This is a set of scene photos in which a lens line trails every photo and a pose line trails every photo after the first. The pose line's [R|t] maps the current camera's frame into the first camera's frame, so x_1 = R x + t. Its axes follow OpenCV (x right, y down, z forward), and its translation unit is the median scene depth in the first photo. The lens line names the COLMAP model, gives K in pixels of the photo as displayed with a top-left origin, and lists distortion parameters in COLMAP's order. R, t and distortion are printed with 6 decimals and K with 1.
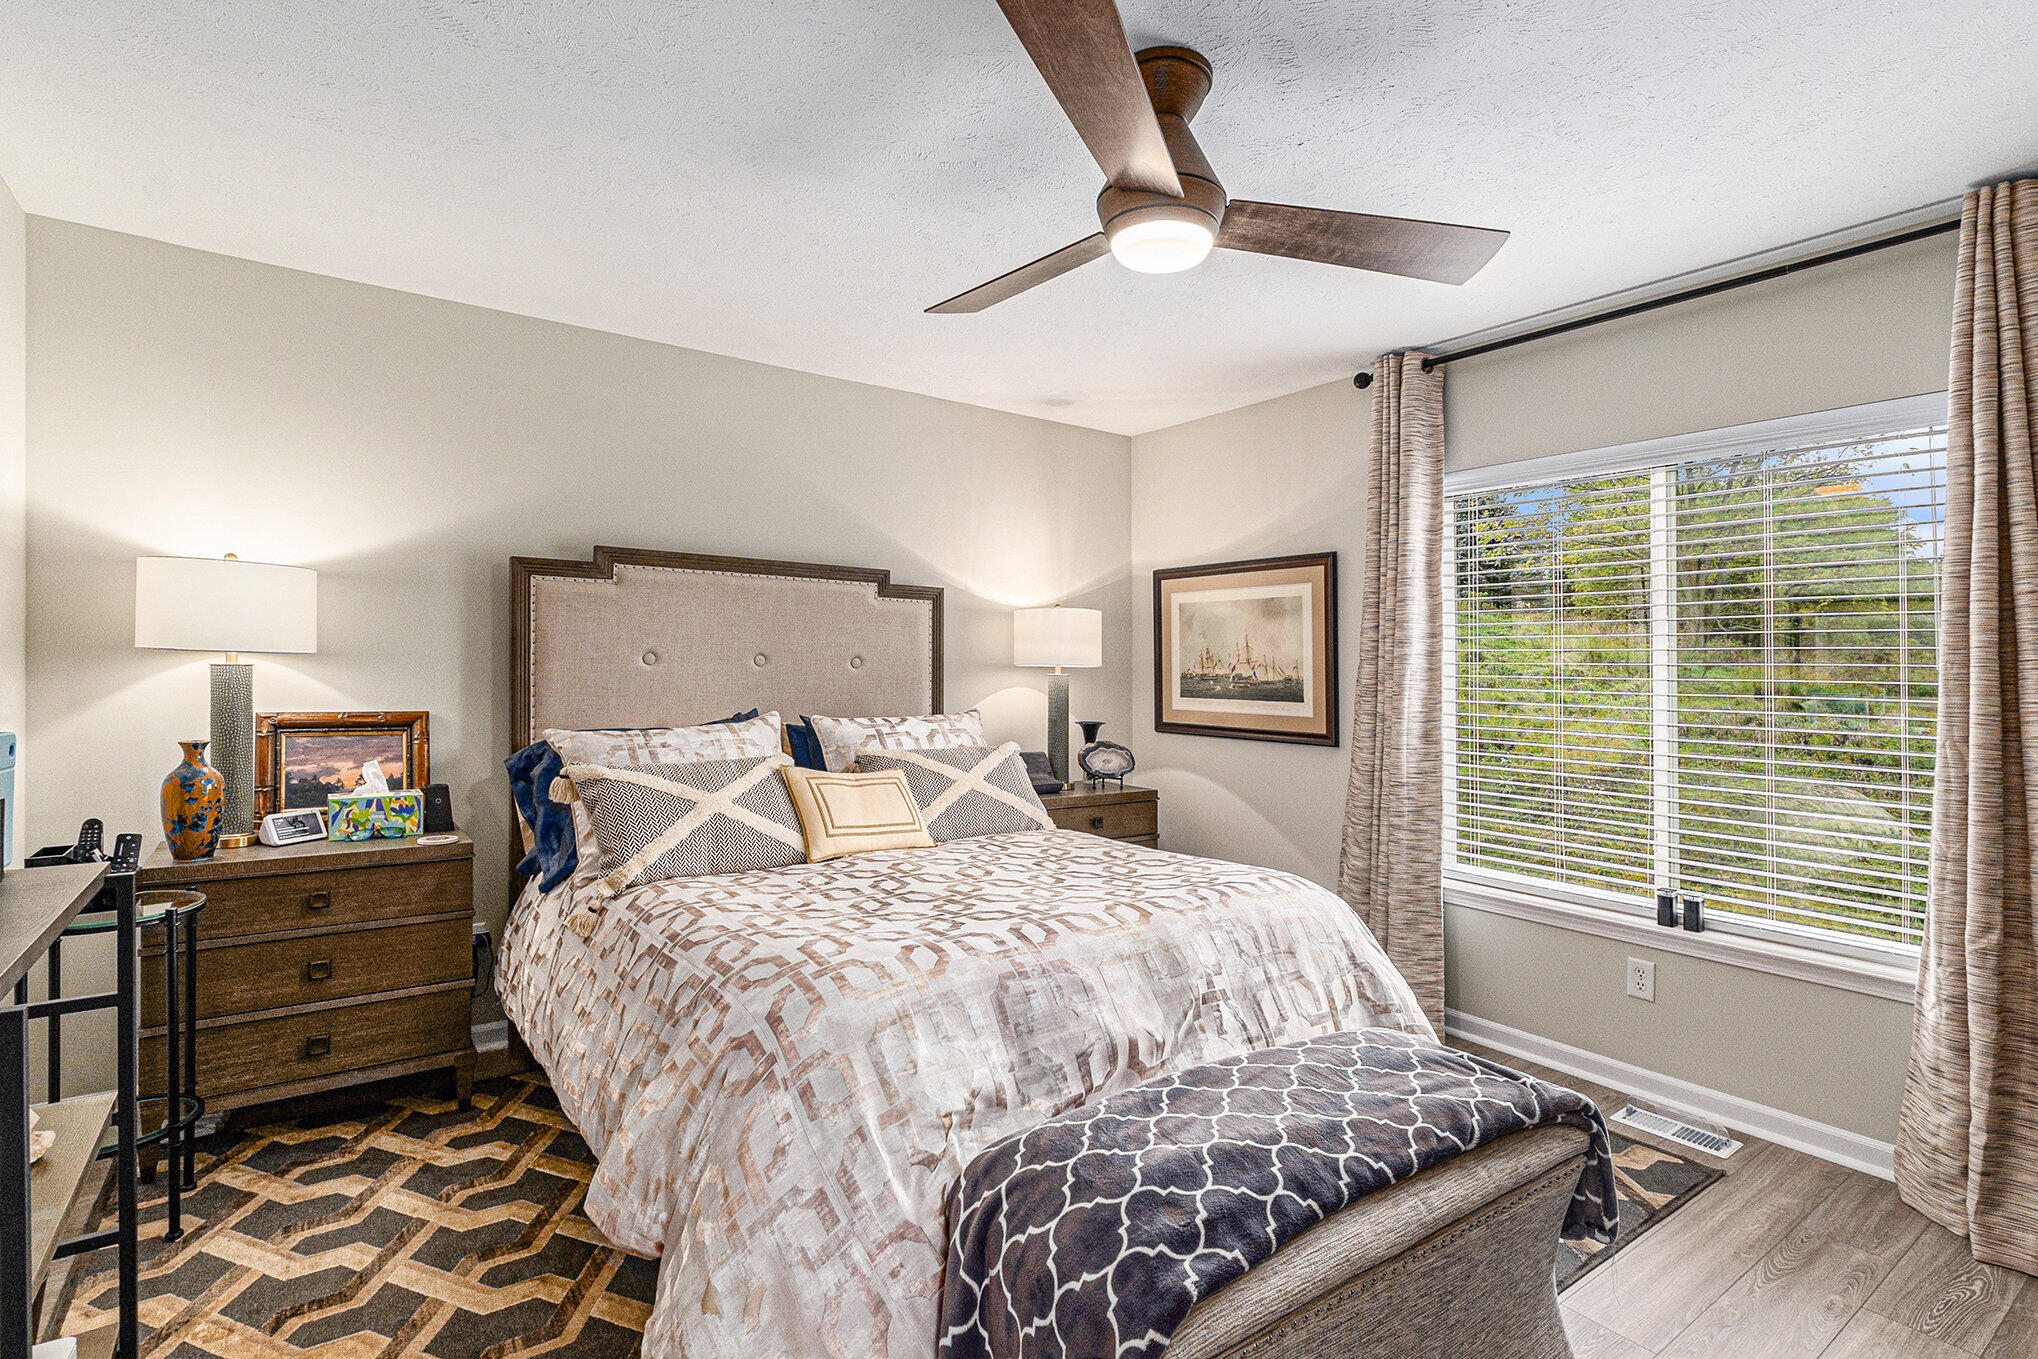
lens RADIAL K [[985.8, 0, 1015.9], [0, 985.8, 676.1], [0, 0, 1]] dist [0.001439, 0.000962]
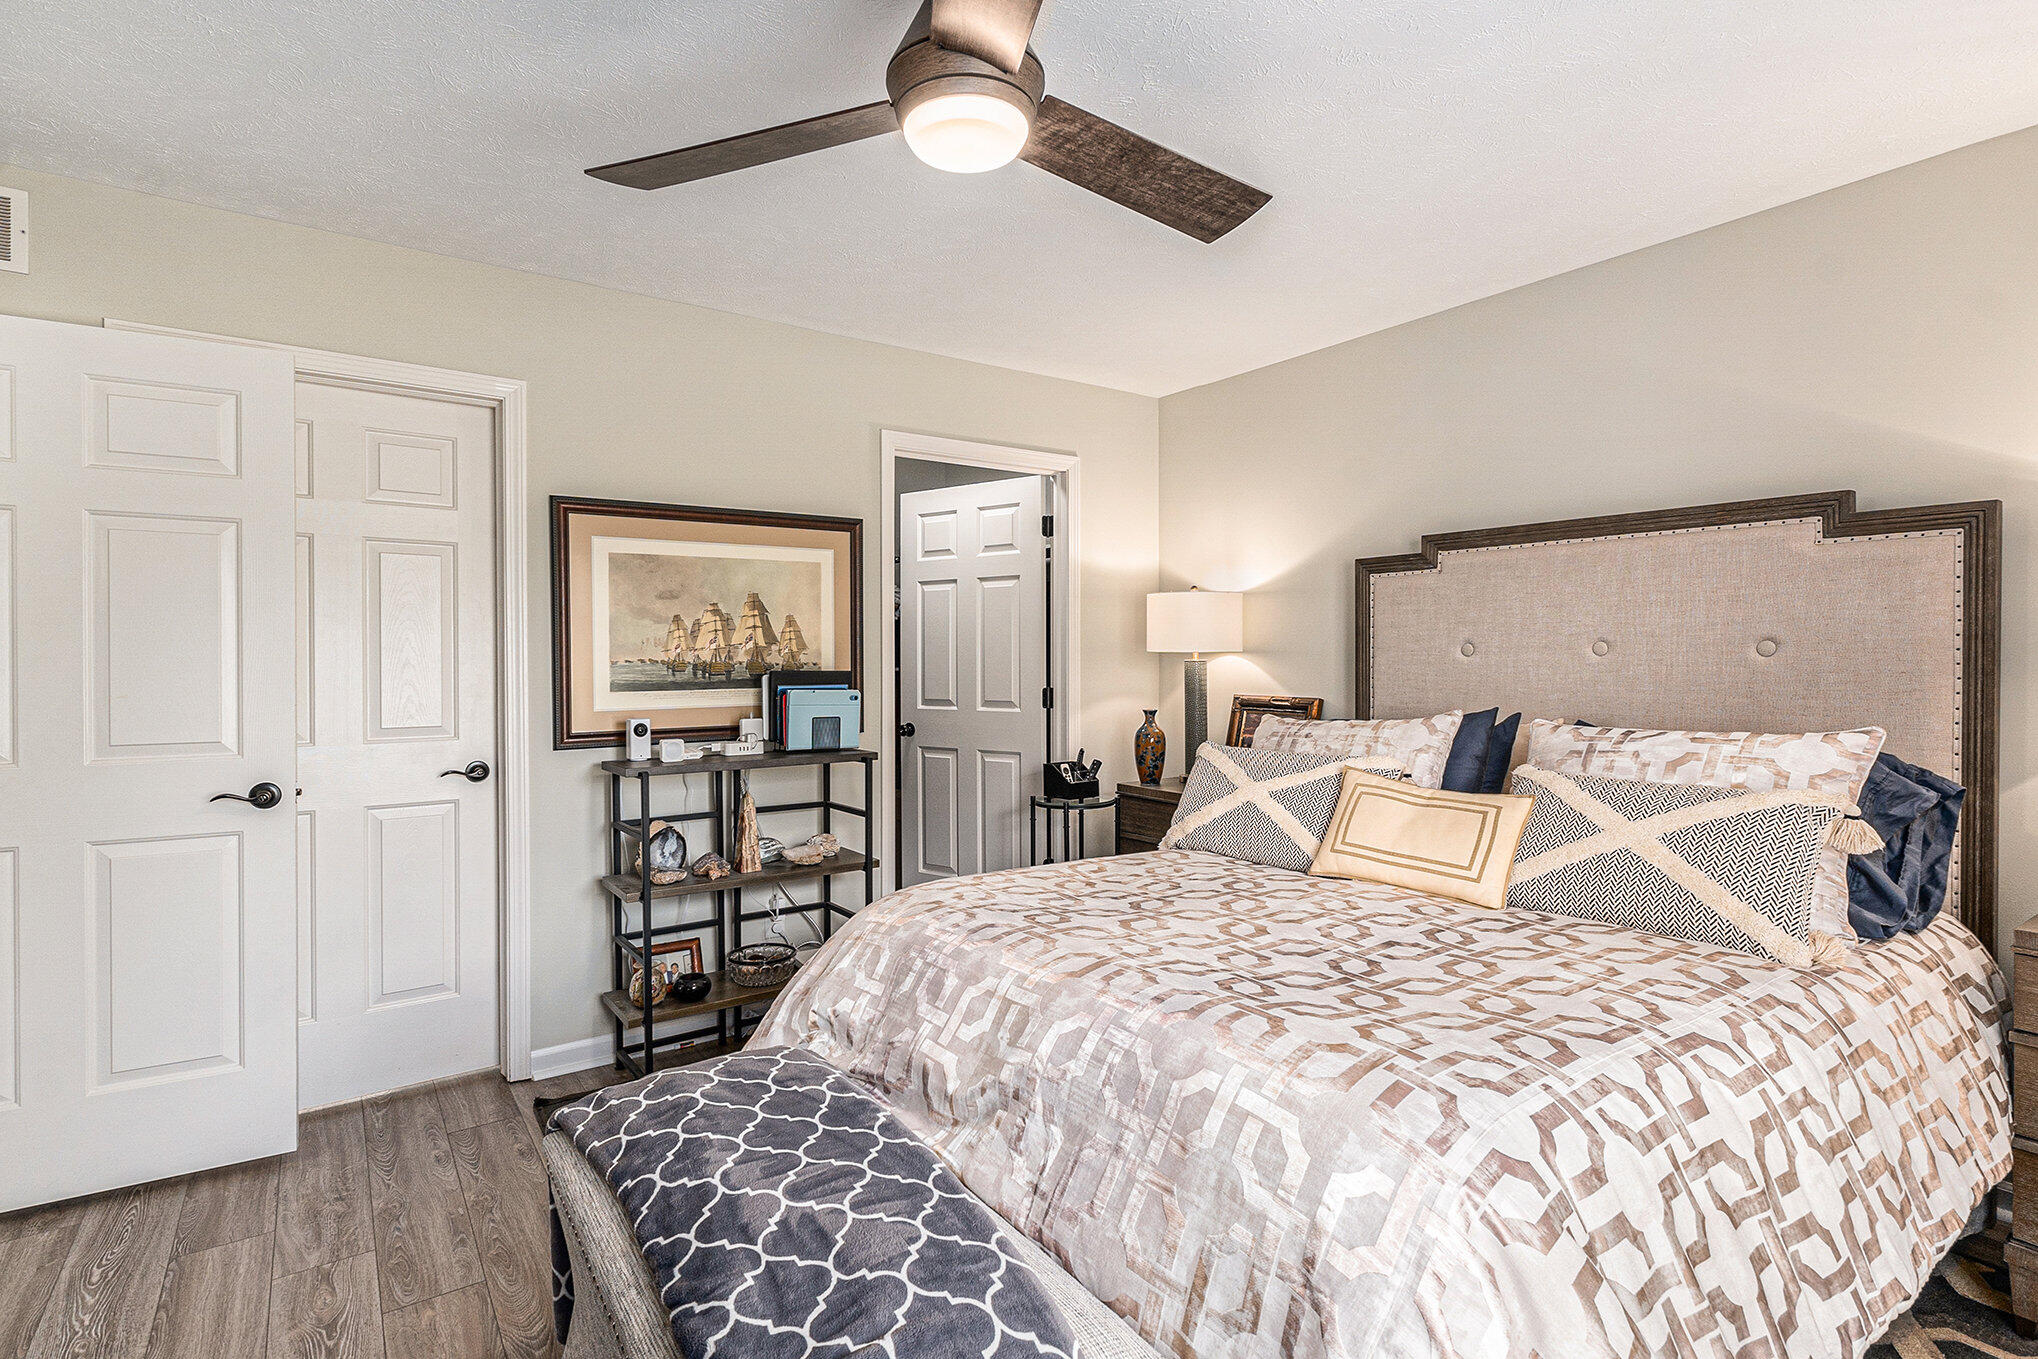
lens RADIAL K [[985.8, 0, 1016.5], [0, 985.8, 672.6], [0, 0, 1]] dist [0.001439, 0.000962]
pose [[-0.009162, 0.005020, -0.999945, 0.591284], [0.000786, 0.999987, 0.005013, -0.000807], [0.999958, -0.000740, -0.009166, 0.626827]]
